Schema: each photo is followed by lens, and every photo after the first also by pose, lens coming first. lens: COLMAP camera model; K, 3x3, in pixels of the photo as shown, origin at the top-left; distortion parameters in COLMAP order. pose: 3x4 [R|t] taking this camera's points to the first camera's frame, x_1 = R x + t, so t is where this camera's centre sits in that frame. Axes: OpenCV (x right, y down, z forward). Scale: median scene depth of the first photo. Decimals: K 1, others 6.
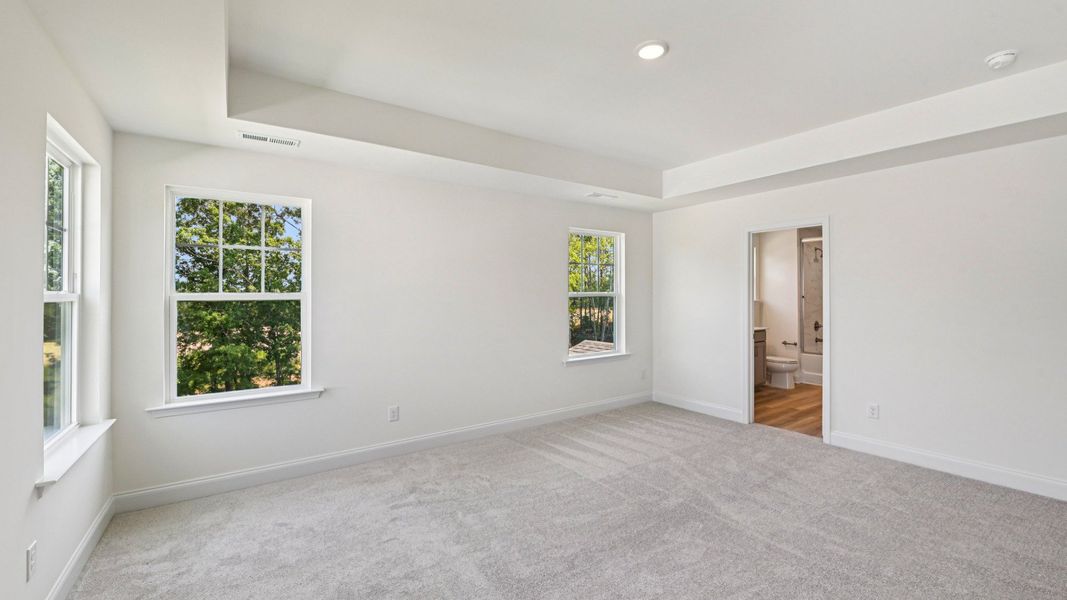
lens RADIAL K [[434.8, 0, 537.4], [0, 434.8, 296.6], [0, 0, 1]] dist [-0.027751, -0.000208]
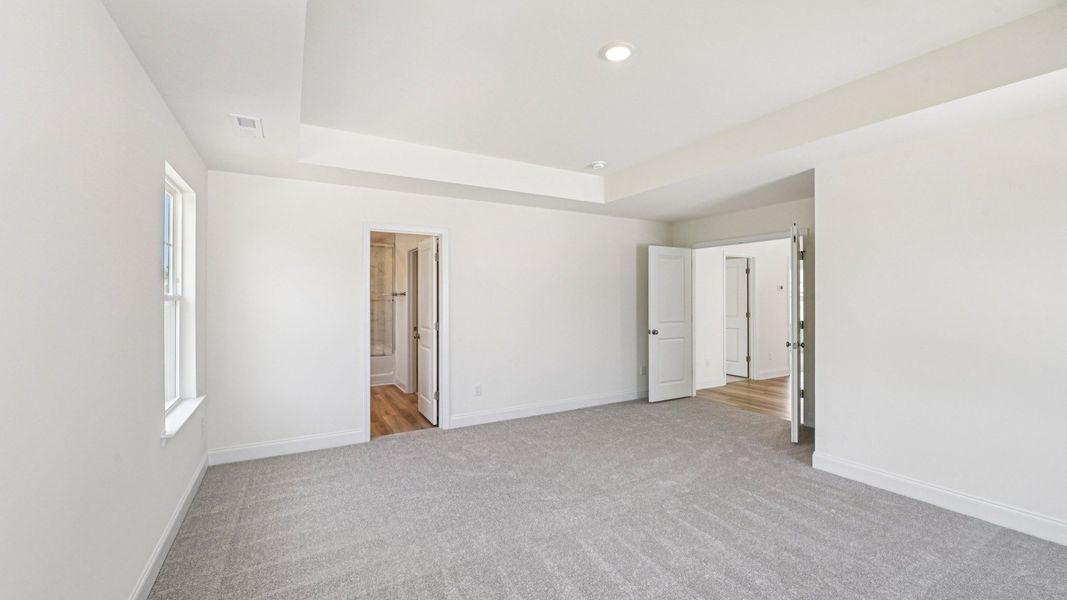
lens RADIAL K [[428.3, 0, 534.9], [0, 428.3, 298.5], [0, 0, 1]] dist [-0.023937, -0.000296]
pose [[0.098020, 0.007215, 0.995158, -0.405513], [0.006971, 0.999944, -0.007936, 0.005599], [-0.995160, 0.007715, 0.097965, 0.618151]]
